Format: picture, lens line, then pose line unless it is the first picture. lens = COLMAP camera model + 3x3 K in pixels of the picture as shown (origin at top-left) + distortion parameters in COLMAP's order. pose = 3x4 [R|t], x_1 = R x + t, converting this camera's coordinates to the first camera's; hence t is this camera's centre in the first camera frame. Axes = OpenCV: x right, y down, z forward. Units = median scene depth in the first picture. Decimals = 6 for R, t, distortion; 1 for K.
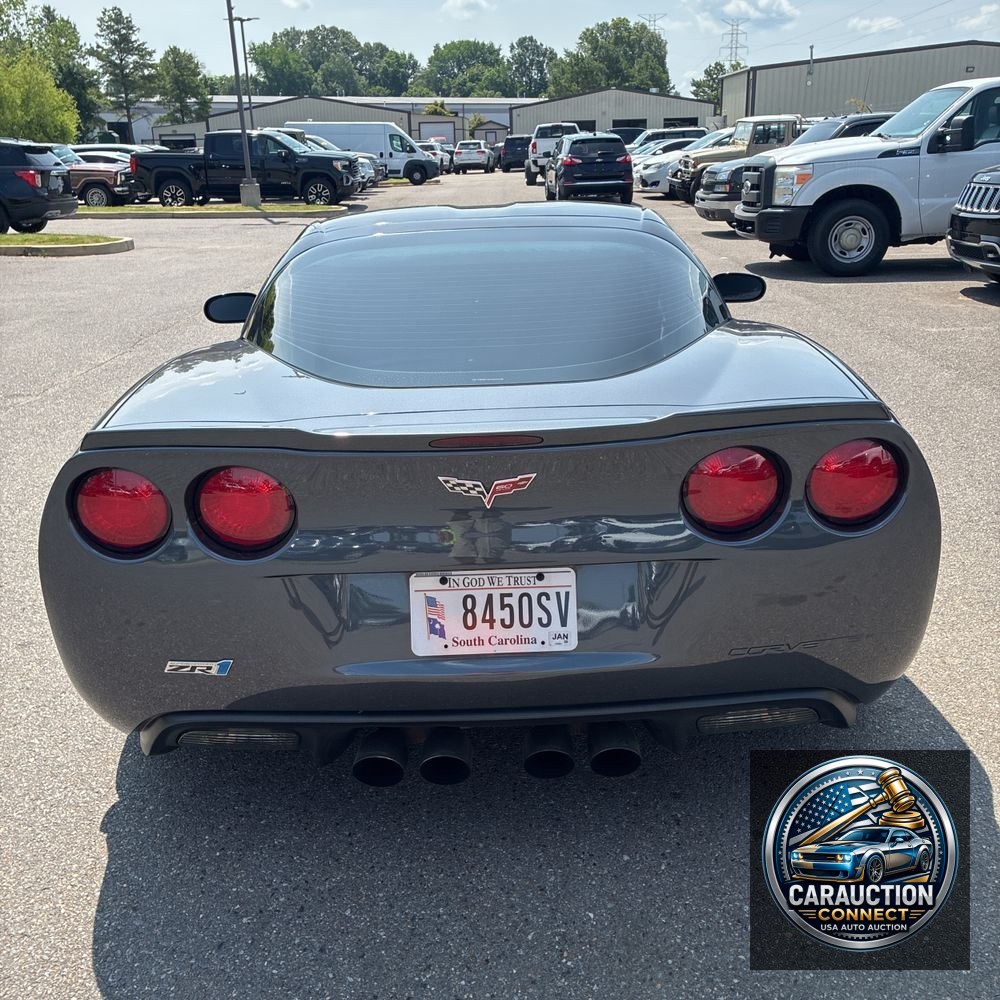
lens RADIAL K [[1014.1, 0, 508.8], [0, 1014.1, 508.4], [0, 0, 1]] dist [0.025147, 0.000000]
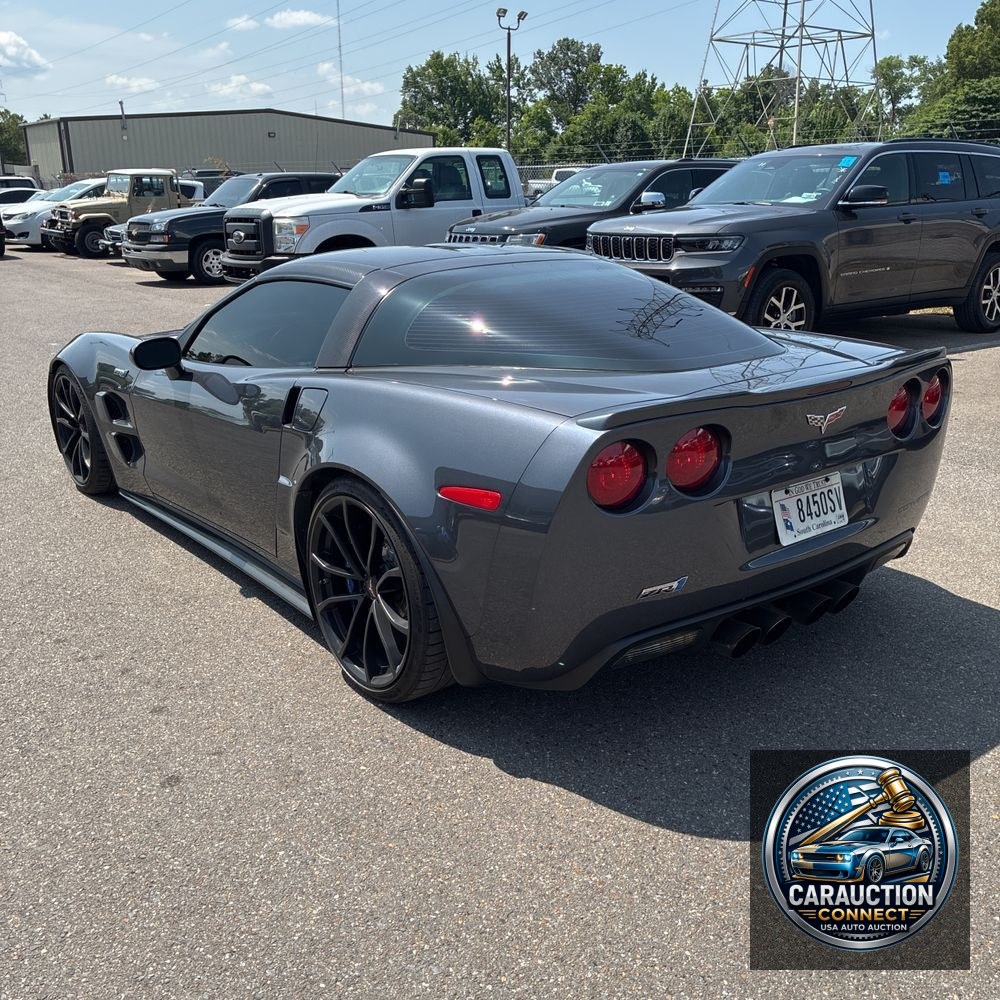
lens RADIAL K [[1014.1, 0, 507.8], [0, 1014.1, 499.4], [0, 0, 1]] dist [0.025147, 0.000000]
pose [[0.795284, -0.155758, 0.585886, -0.224957], [0.188395, 0.982079, 0.005358, -0.000109], [-0.576221, 0.106117, 0.810376, 0.010270]]
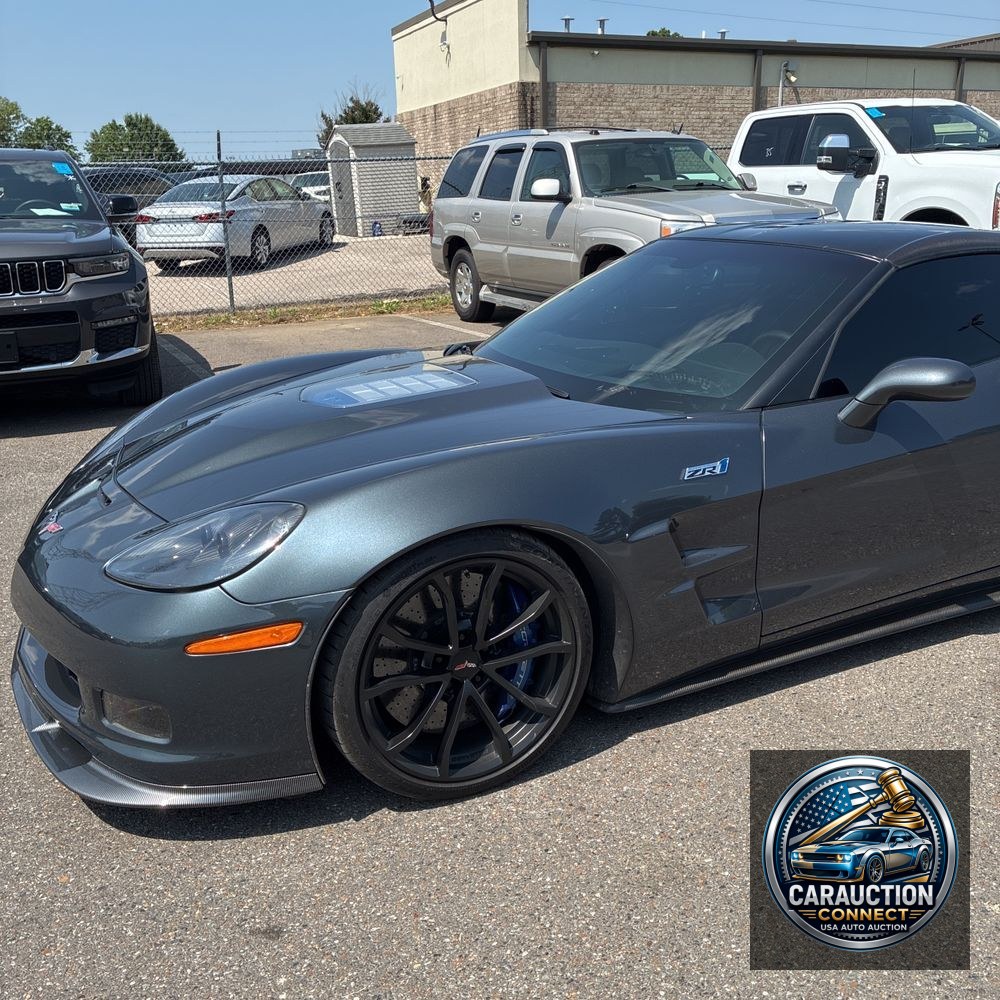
lens RADIAL K [[1014.1, 0, 492.6], [0, 1014.1, 497.6], [0, 0, 1]] dist [0.025147, 0.000000]
pose [[-0.414500, -0.220803, 0.882857, -0.290386], [0.343156, 0.860586, 0.376344, -0.182434], [-0.842872, 0.458952, -0.280943, 0.551726]]
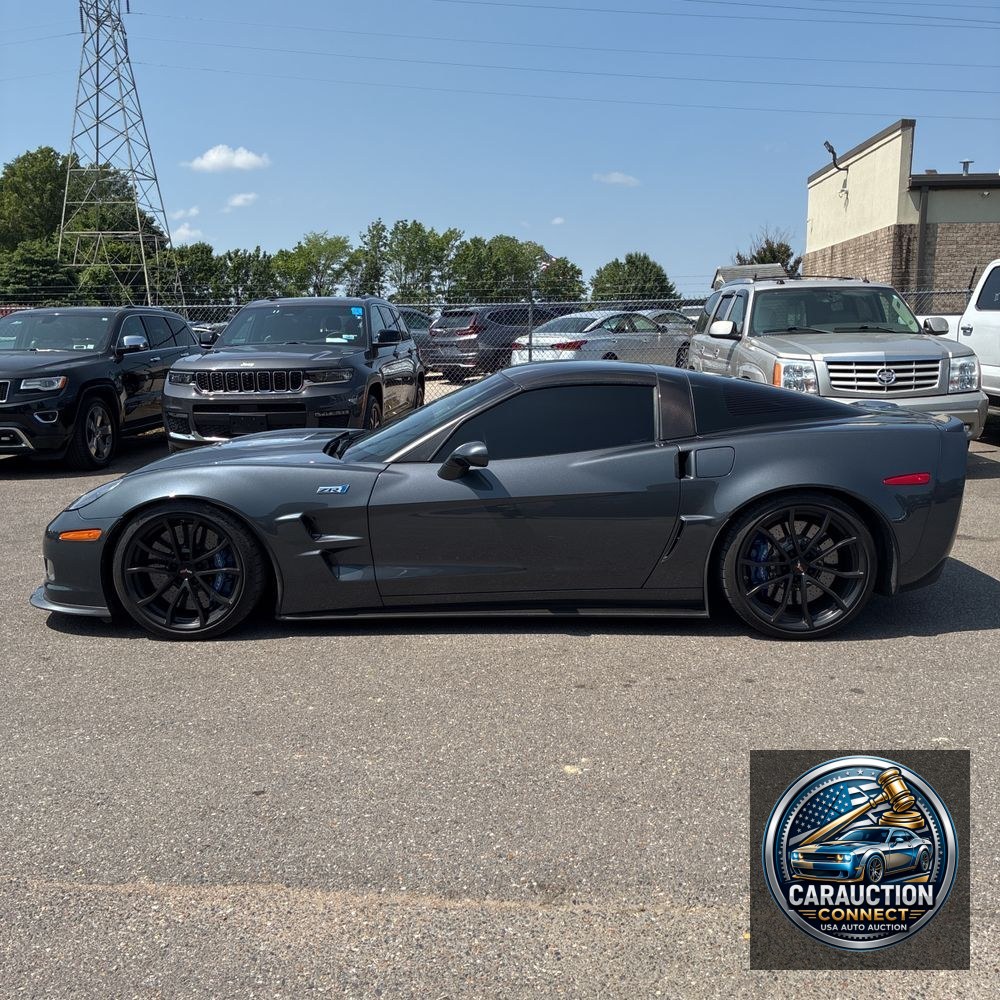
lens RADIAL K [[1014.1, 0, 495.4], [0, 1014.1, 497.9], [0, 0, 1]] dist [0.025147, 0.000000]
pose [[0.046443, -0.132076, 0.990151, -0.525150], [0.343252, 0.932973, 0.108348, -0.099989], [-0.938095, 0.334839, 0.088665, 0.335378]]
